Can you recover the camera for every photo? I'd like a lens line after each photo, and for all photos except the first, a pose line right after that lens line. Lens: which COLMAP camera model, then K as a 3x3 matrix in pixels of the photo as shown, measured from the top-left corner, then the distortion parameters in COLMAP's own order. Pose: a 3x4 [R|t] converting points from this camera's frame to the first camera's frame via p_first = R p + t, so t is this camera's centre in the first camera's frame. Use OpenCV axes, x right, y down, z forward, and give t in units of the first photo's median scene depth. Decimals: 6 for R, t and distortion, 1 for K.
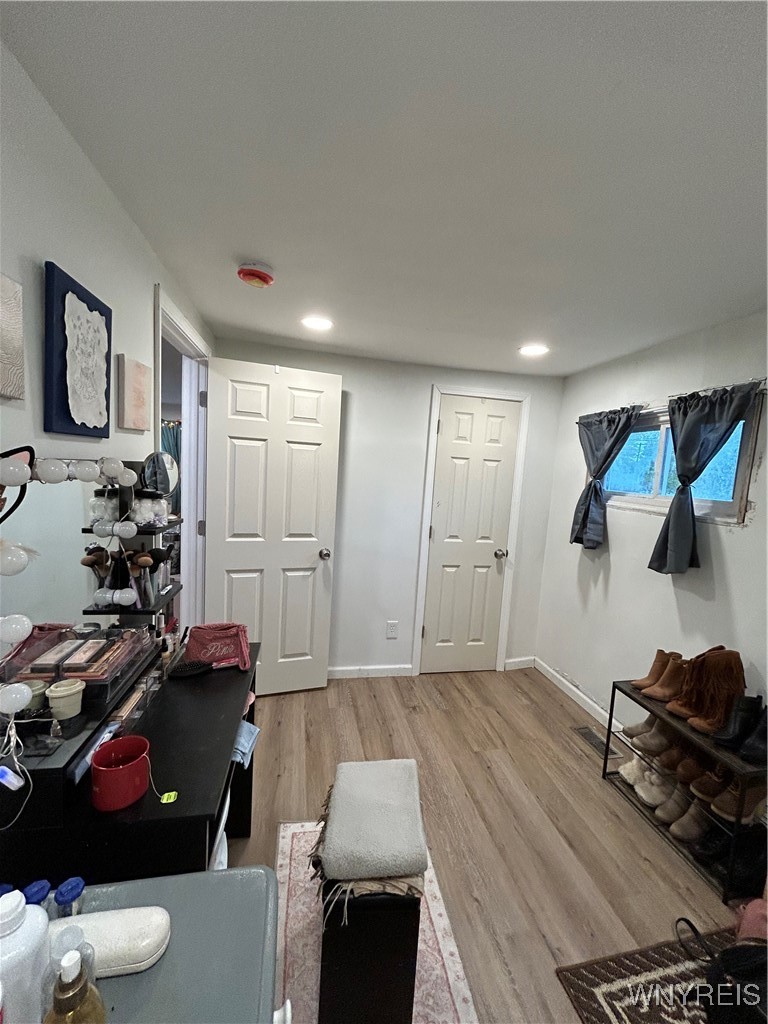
lens RADIAL K [[415.9, 0, 384.0], [0, 415.9, 512.0], [0, 0, 1]] dist [-0.000706, 0.000140]
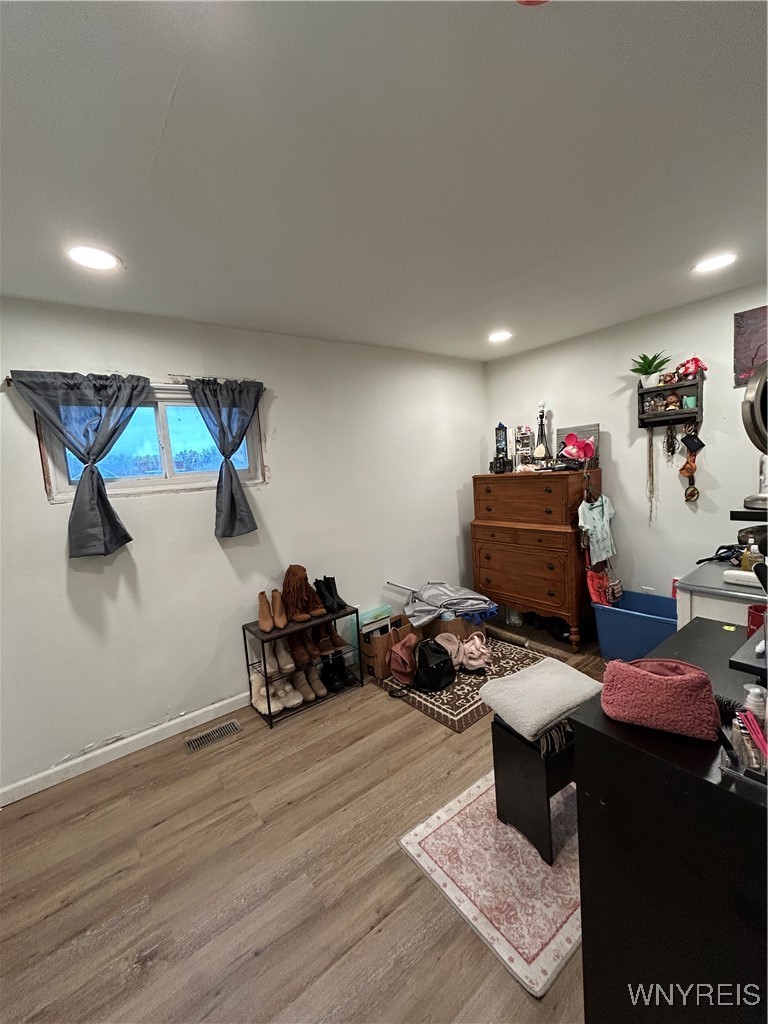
lens RADIAL K [[415.9, 0, 384.0], [0, 415.9, 512.0], [0, 0, 1]] dist [-0.000706, 0.000140]
pose [[-0.448864, -0.118904, 0.885654, -0.477870], [0.142378, 0.968930, 0.202244, -0.082920], [-0.882185, 0.216878, -0.417988, 1.019625]]
